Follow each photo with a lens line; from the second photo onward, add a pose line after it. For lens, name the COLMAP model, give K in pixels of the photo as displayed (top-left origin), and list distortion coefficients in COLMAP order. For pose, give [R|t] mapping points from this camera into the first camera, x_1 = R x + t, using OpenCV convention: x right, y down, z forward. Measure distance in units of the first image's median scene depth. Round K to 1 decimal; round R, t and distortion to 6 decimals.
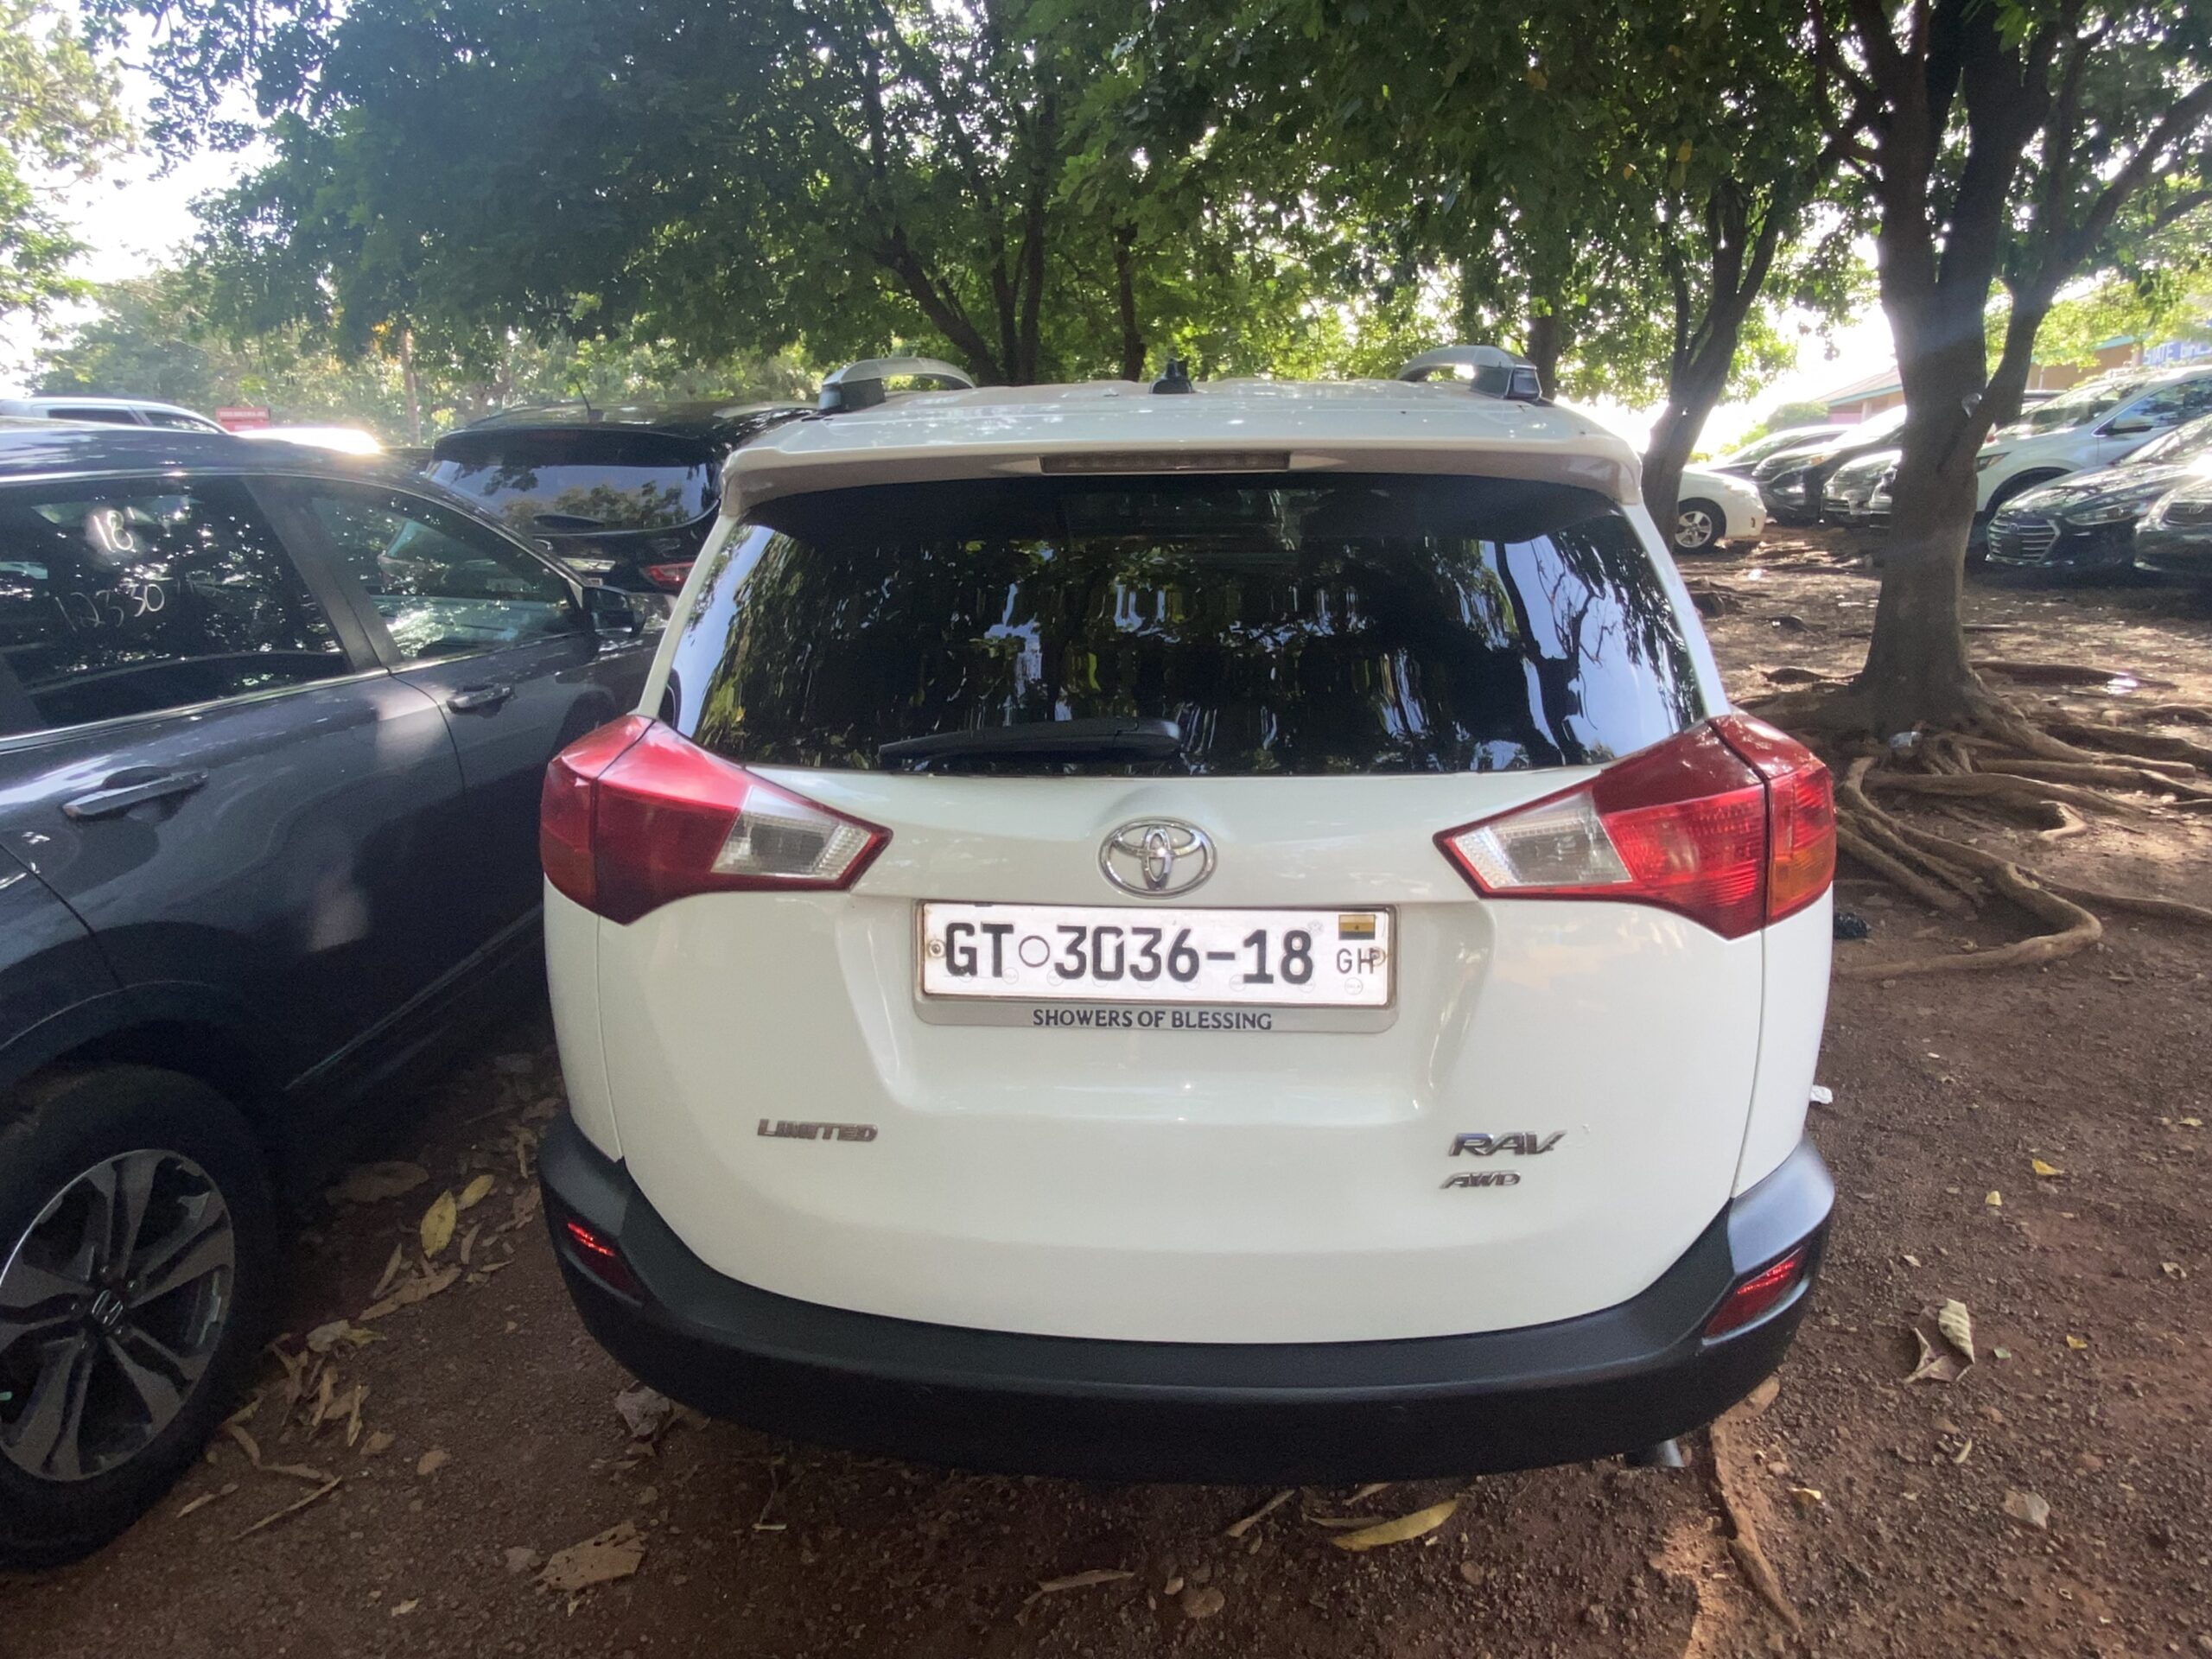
lens RADIAL K [[1251.9, 0, 1105.1], [0, 1251.9, 817.3], [0, 0, 1]] dist [0.023148, -0.025170]
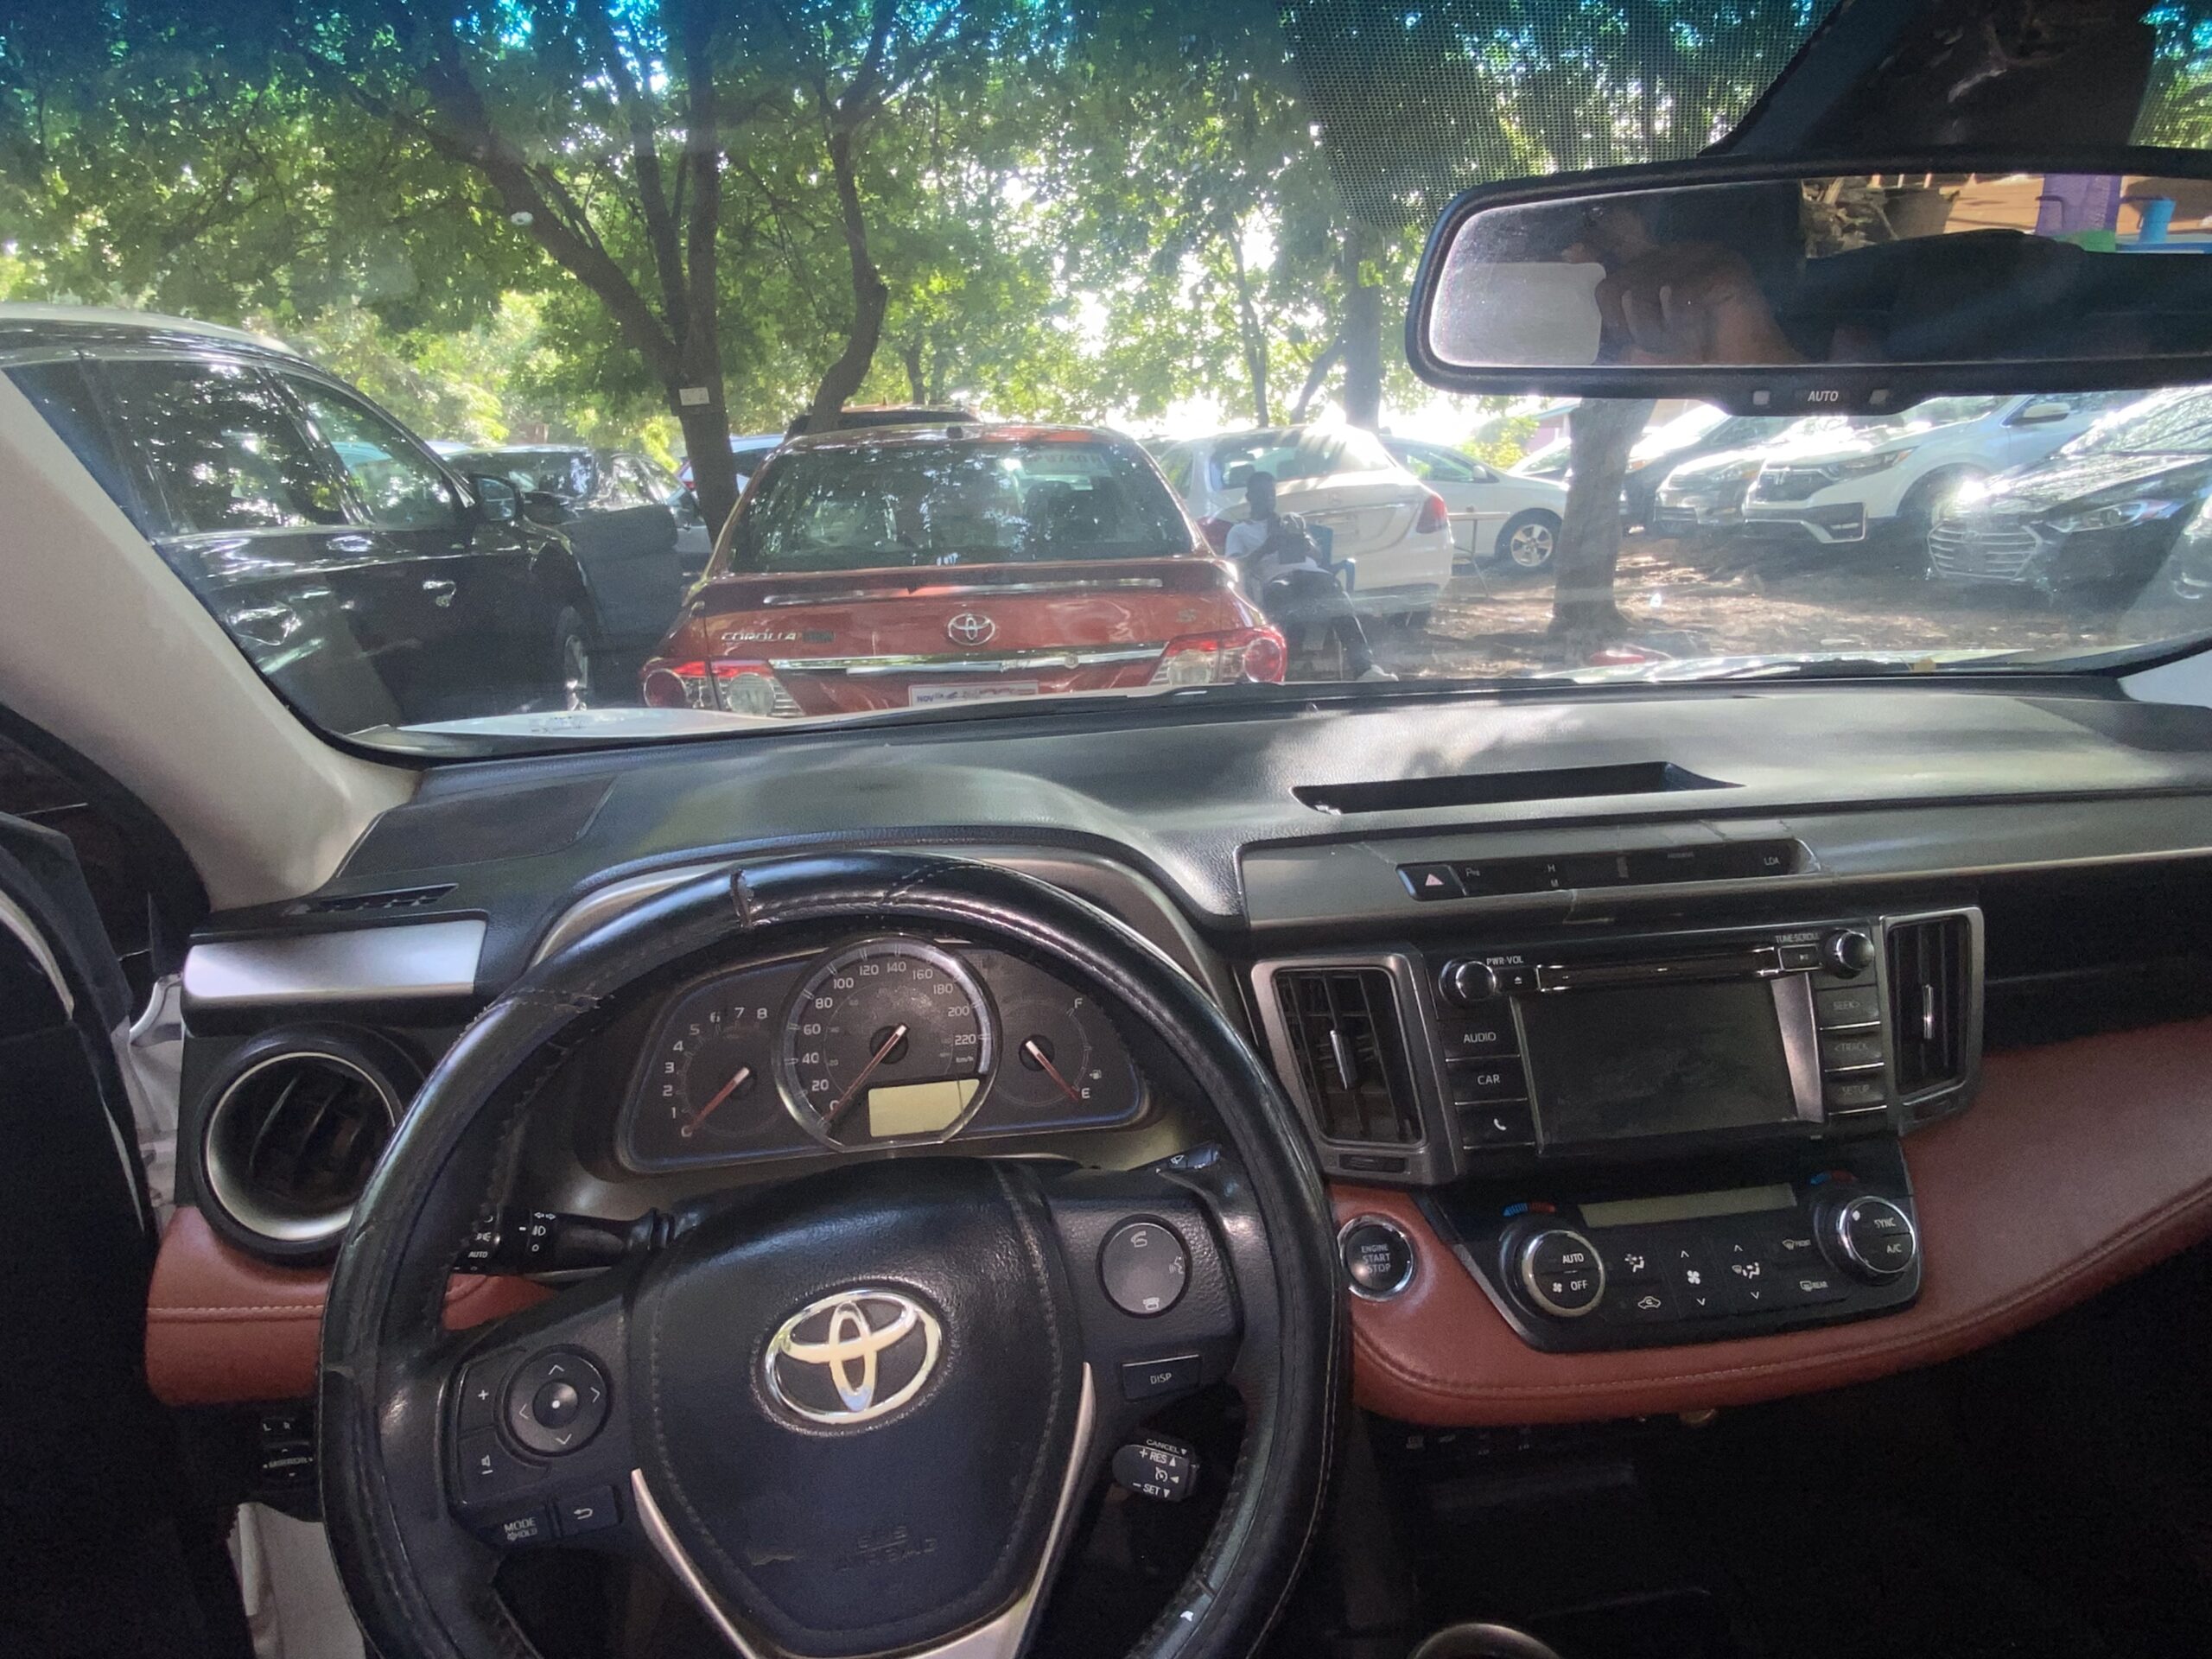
lens RADIAL K [[1251.9, 0, 1089.1], [0, 1251.9, 826.0], [0, 0, 1]] dist [0.023148, -0.025170]
pose [[0.979395, -0.065463, 0.191051, -0.004480], [0.067255, 0.997732, -0.002903, -0.064618], [-0.190427, 0.015693, 0.981576, 0.255430]]
